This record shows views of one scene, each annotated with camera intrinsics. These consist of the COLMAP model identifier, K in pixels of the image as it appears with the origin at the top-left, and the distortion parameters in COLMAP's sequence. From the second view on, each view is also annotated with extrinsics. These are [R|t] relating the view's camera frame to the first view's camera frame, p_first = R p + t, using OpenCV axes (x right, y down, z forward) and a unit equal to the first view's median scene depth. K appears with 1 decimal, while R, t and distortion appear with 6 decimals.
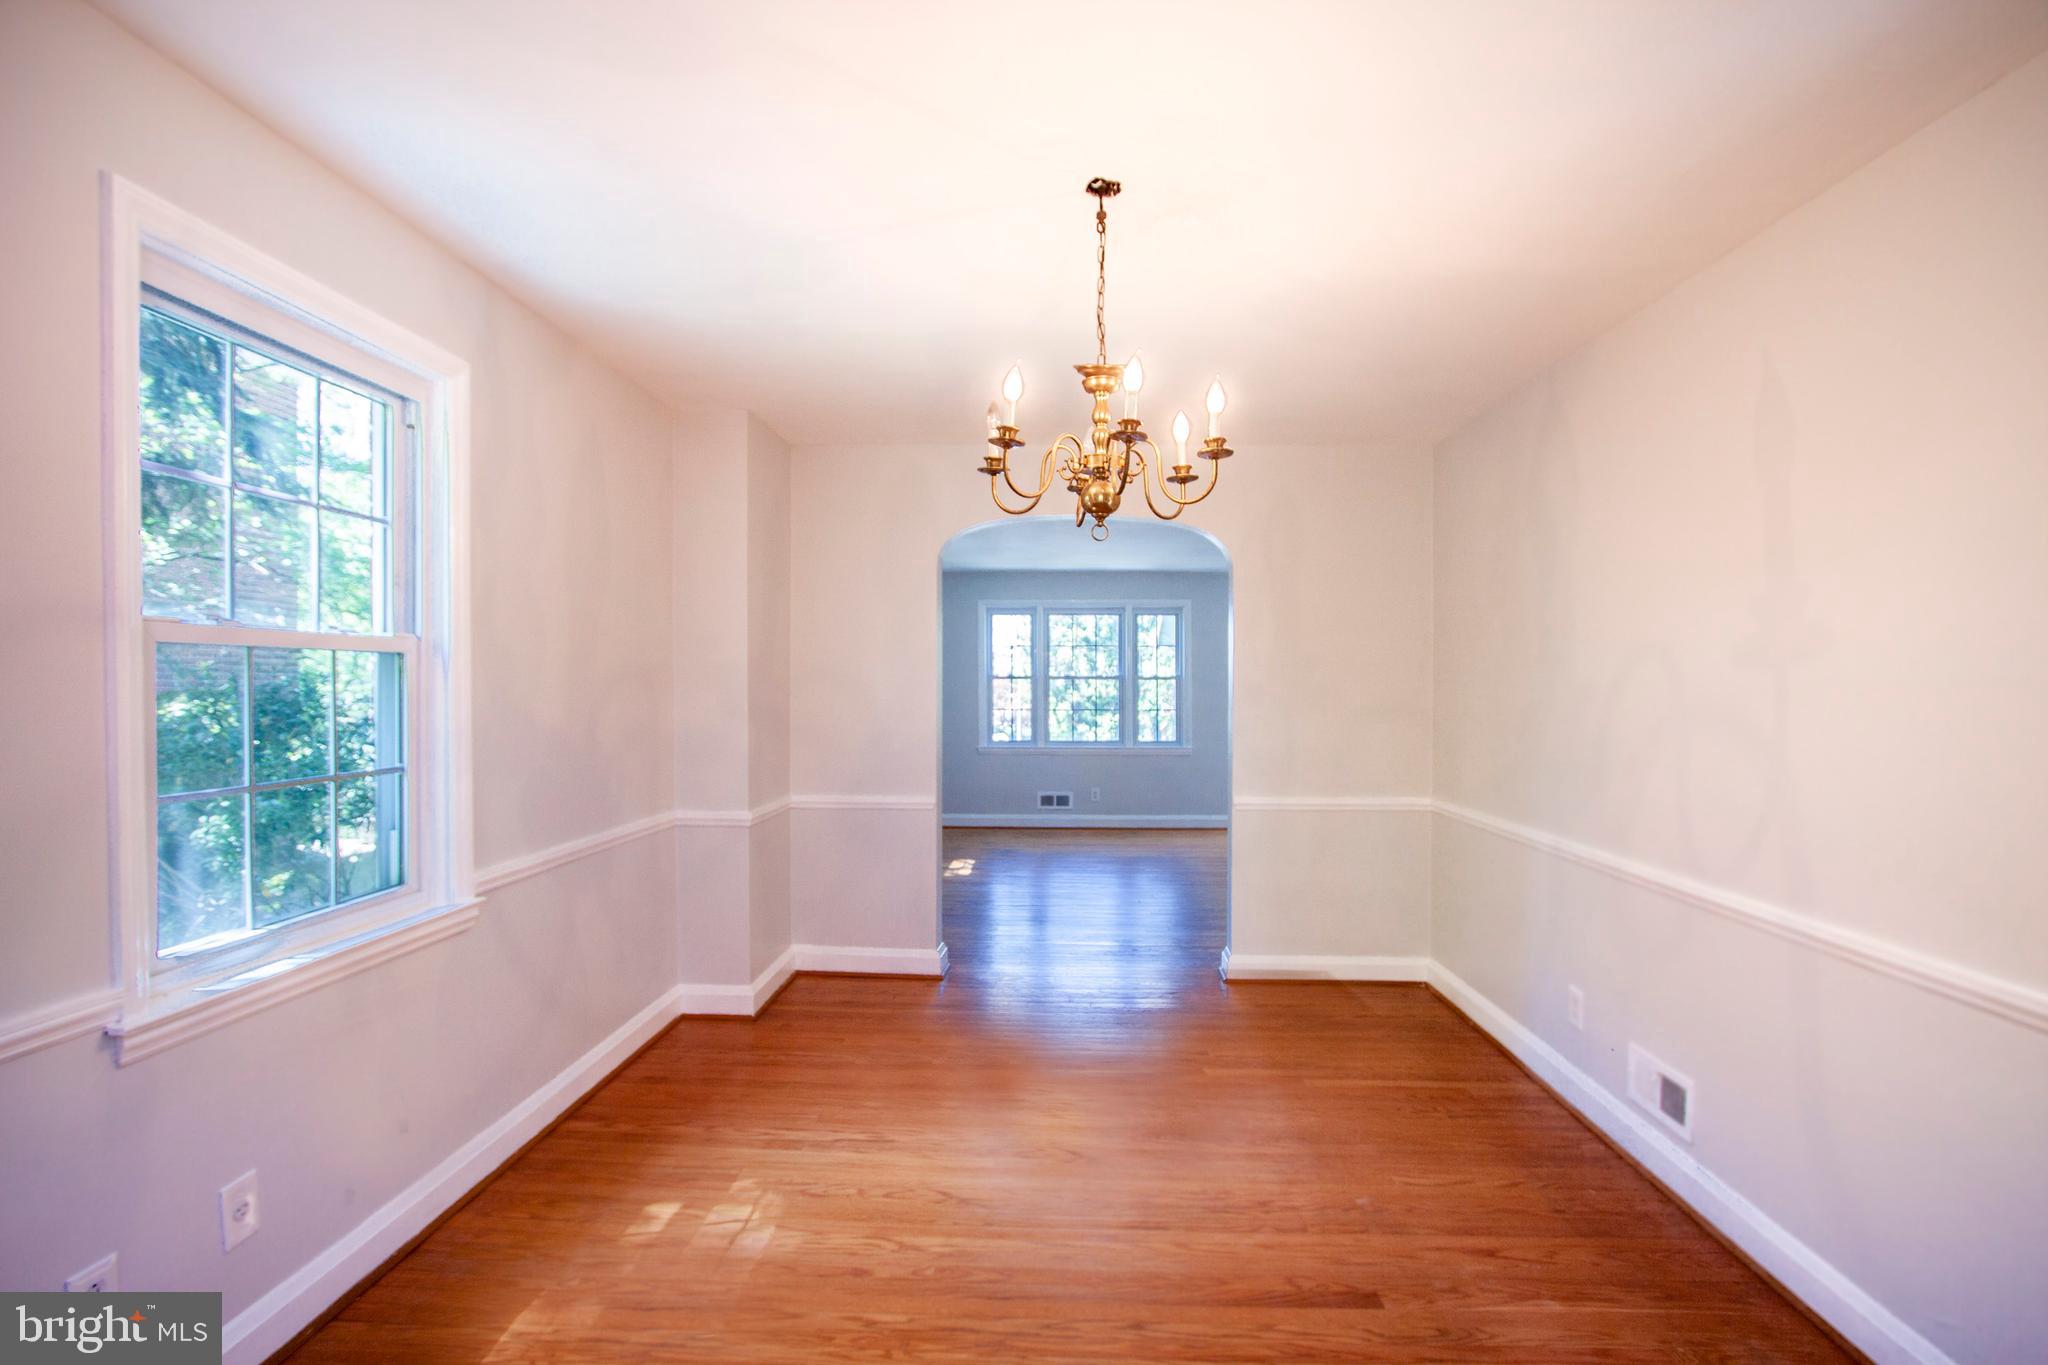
lens RADIAL K [[937.5, 0, 1020.2], [0, 937.5, 683.3], [0, 0, 1]] dist [-0.010711, 0.000475]
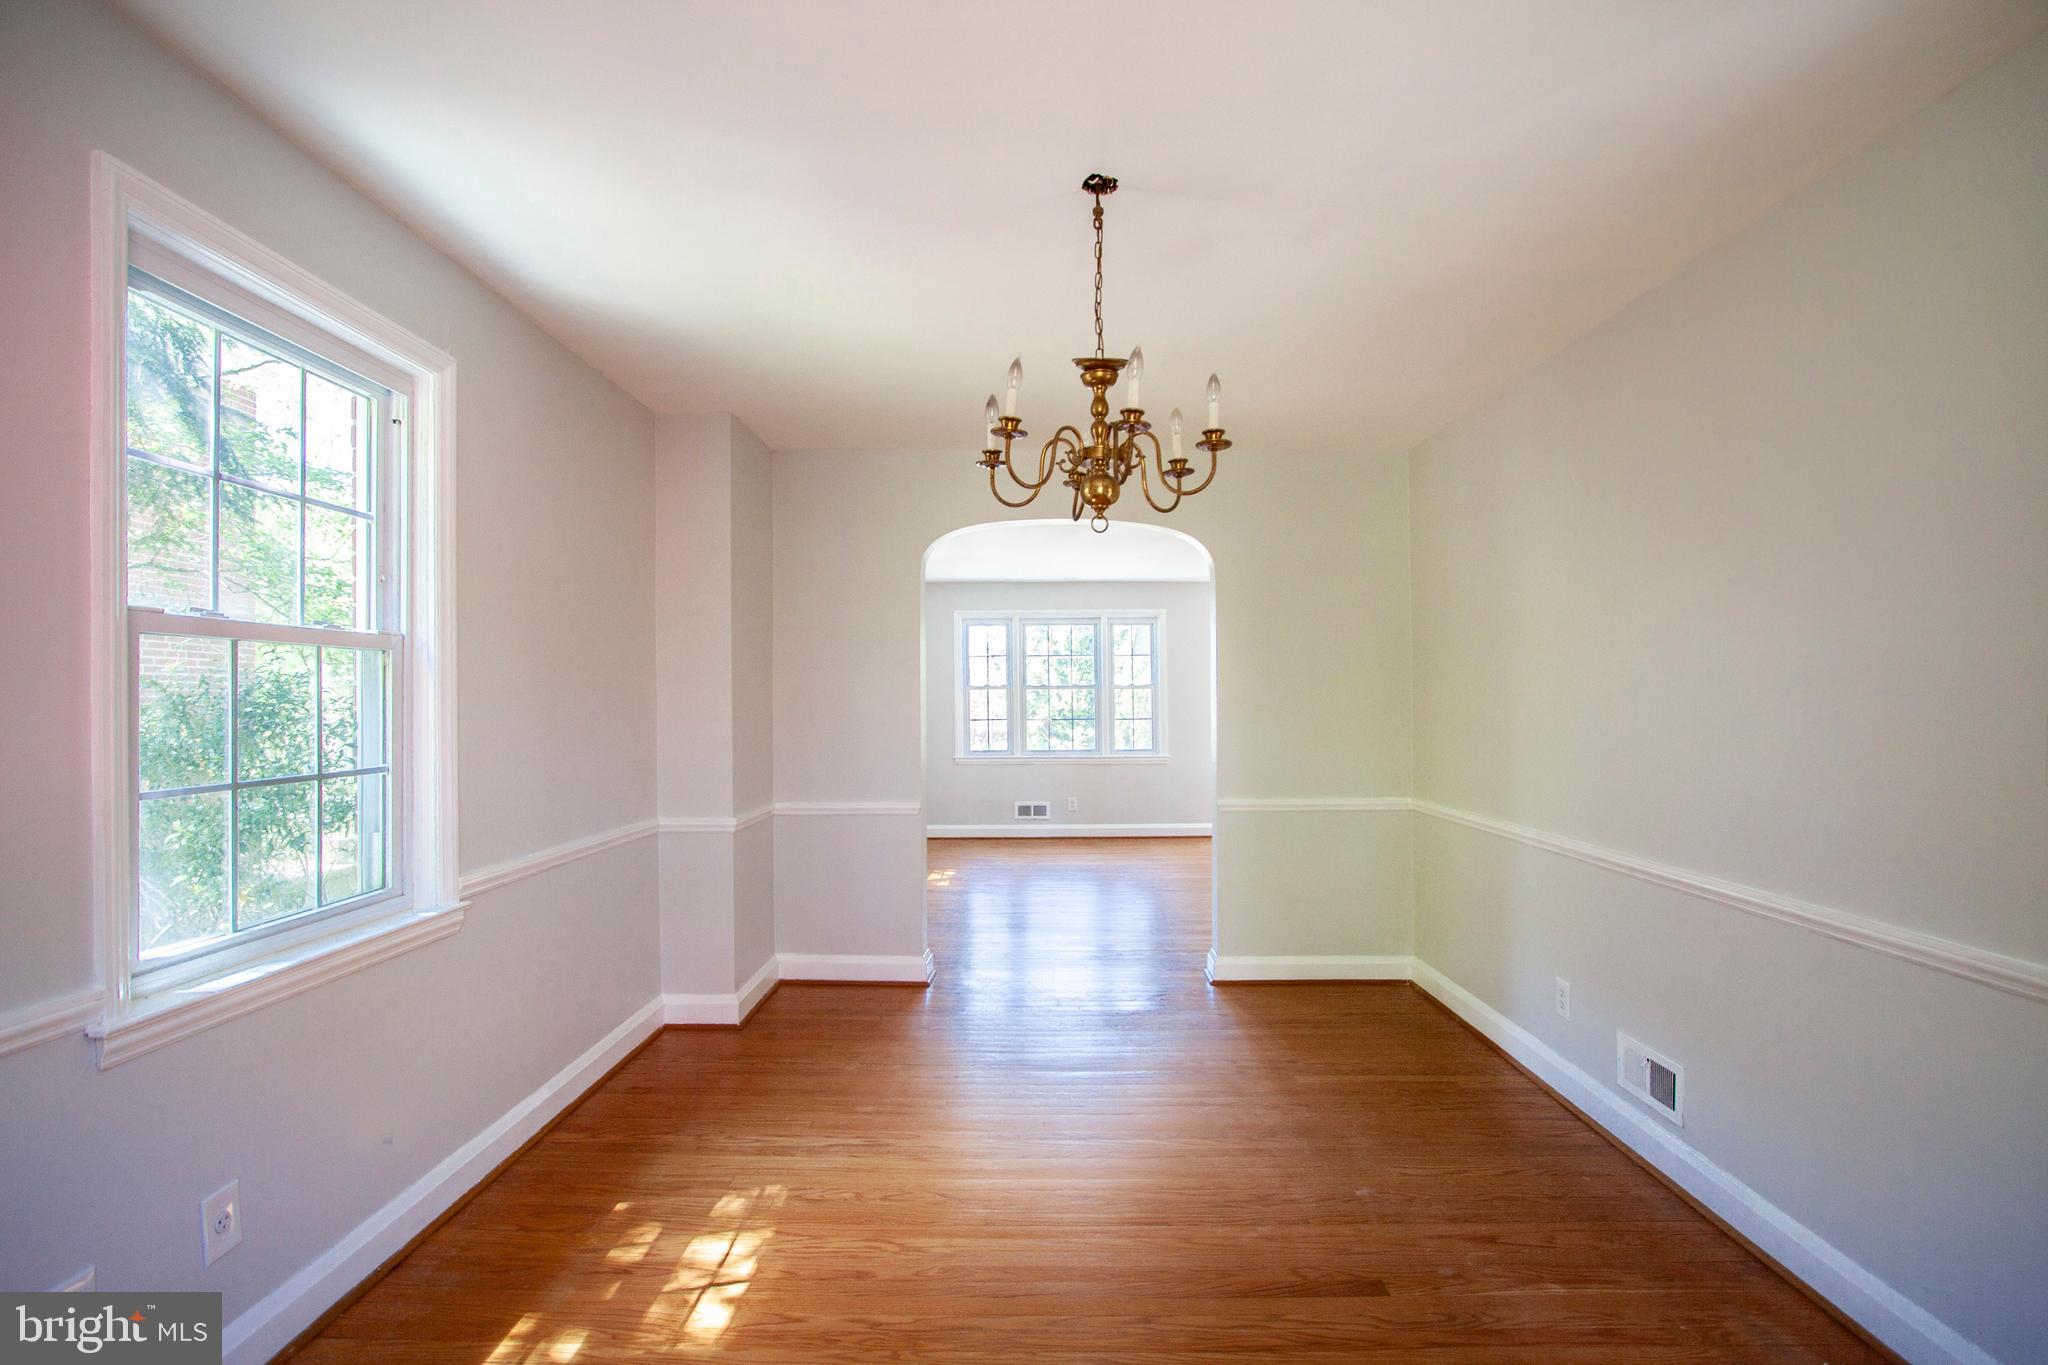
lens RADIAL K [[937.5, 0, 1020.0], [0, 937.5, 683.6], [0, 0, 1]] dist [-0.010711, 0.000475]
pose [[0.999482, -0.006439, 0.031535, -0.028457], [0.006918, 0.999862, -0.015098, 0.021088], [-0.031433, 0.015308, 0.999389, 0.001288]]
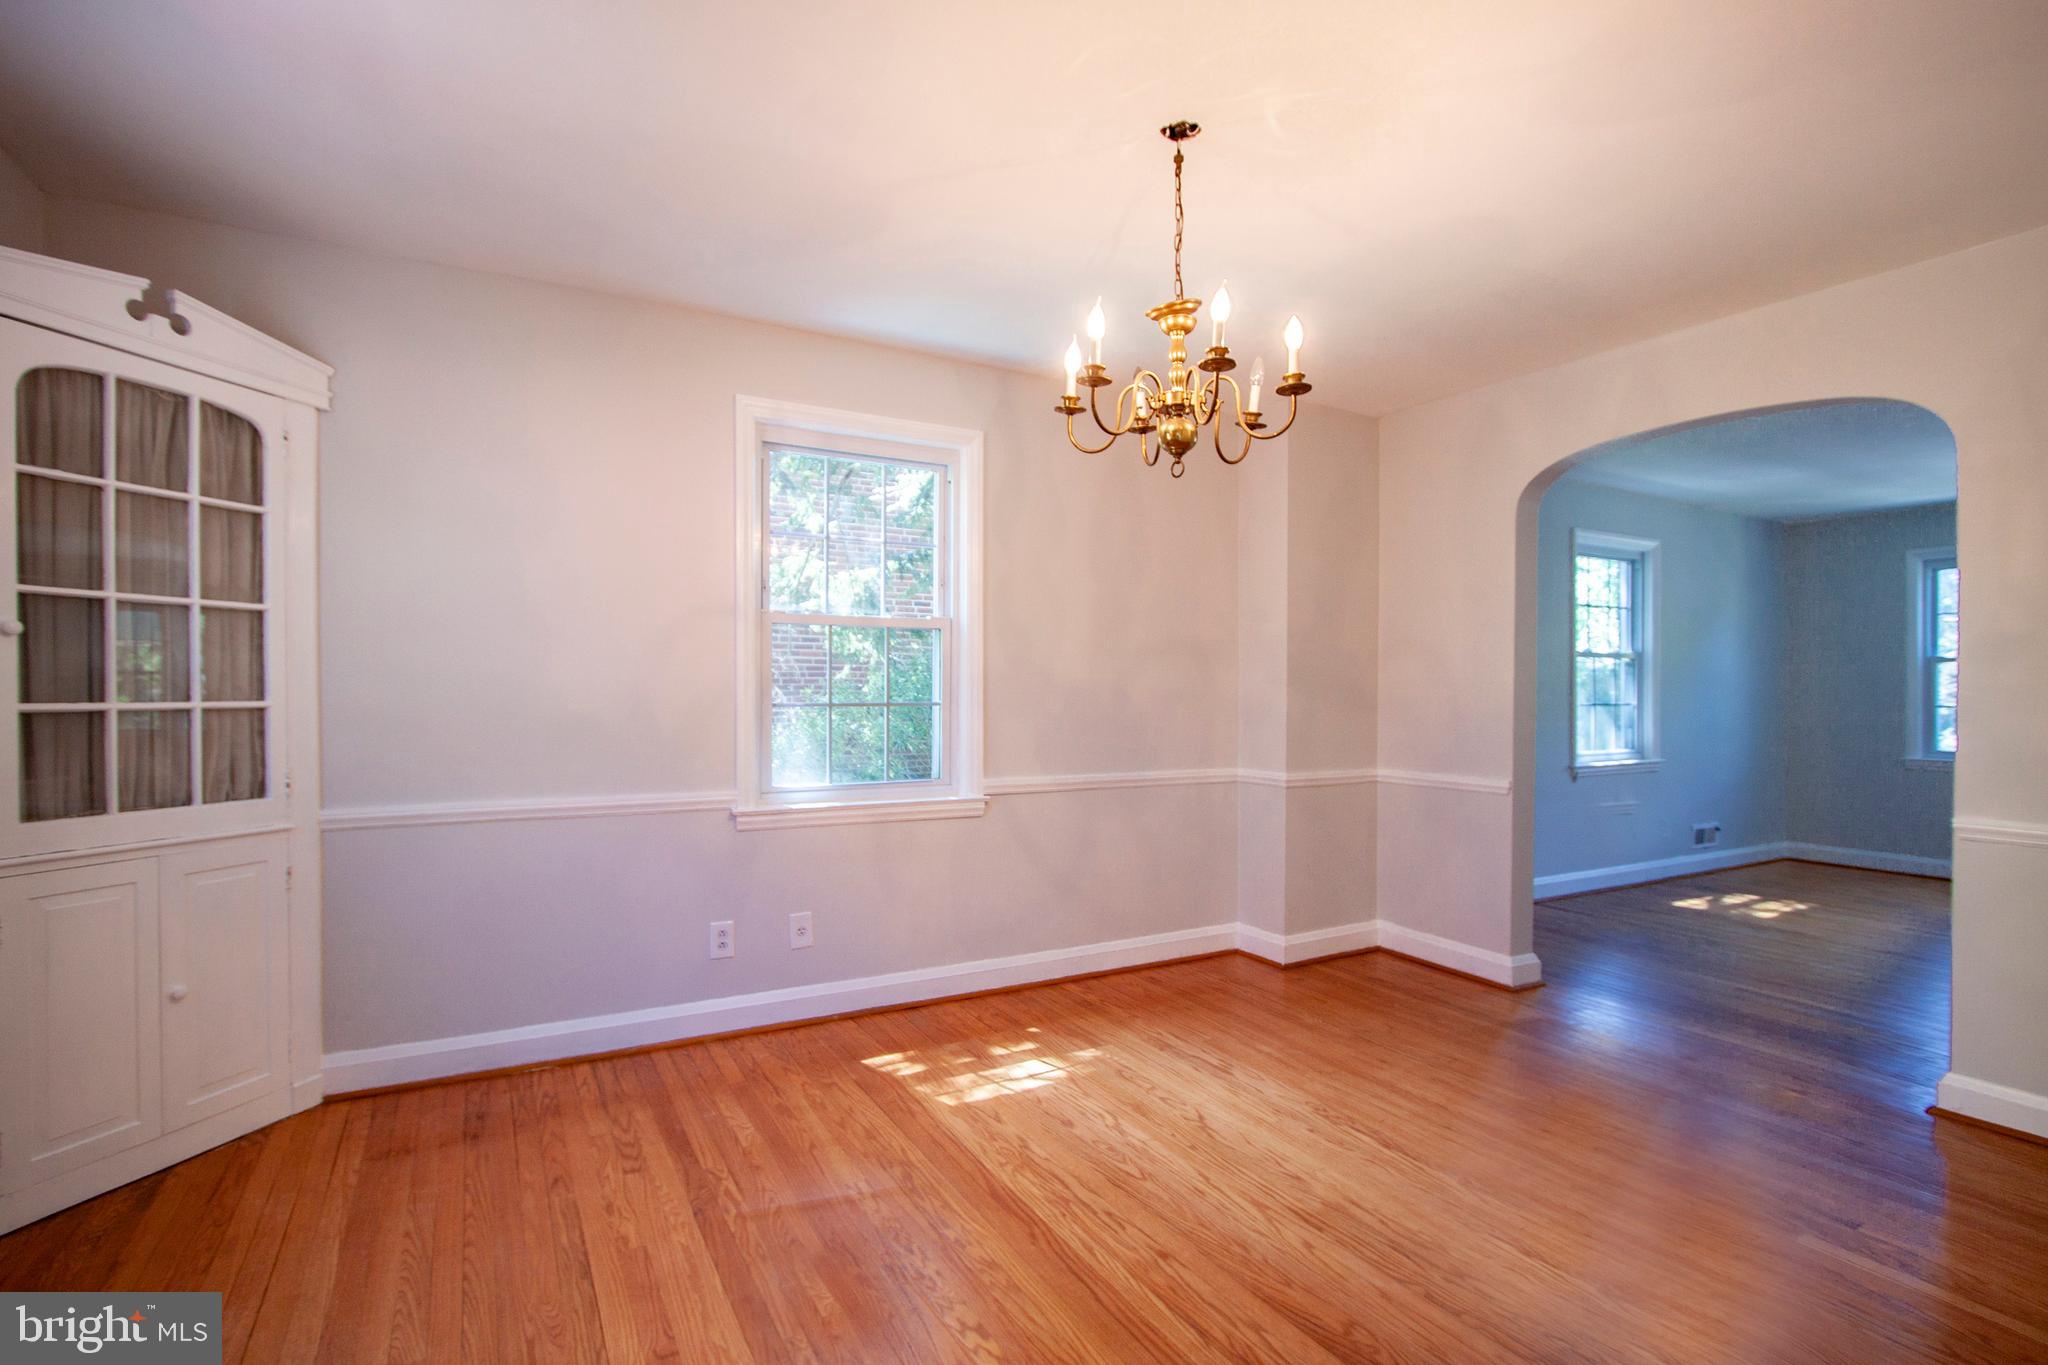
lens RADIAL K [[937.5, 0, 1004.6], [0, 937.5, 689.1], [0, 0, 1]] dist [-0.010711, 0.000475]
pose [[0.534186, 0.000360, -0.845367, 0.717411], [0.000263, 1.000000, 0.000592, 0.065299], [0.845367, -0.000538, 0.534186, 0.259712]]
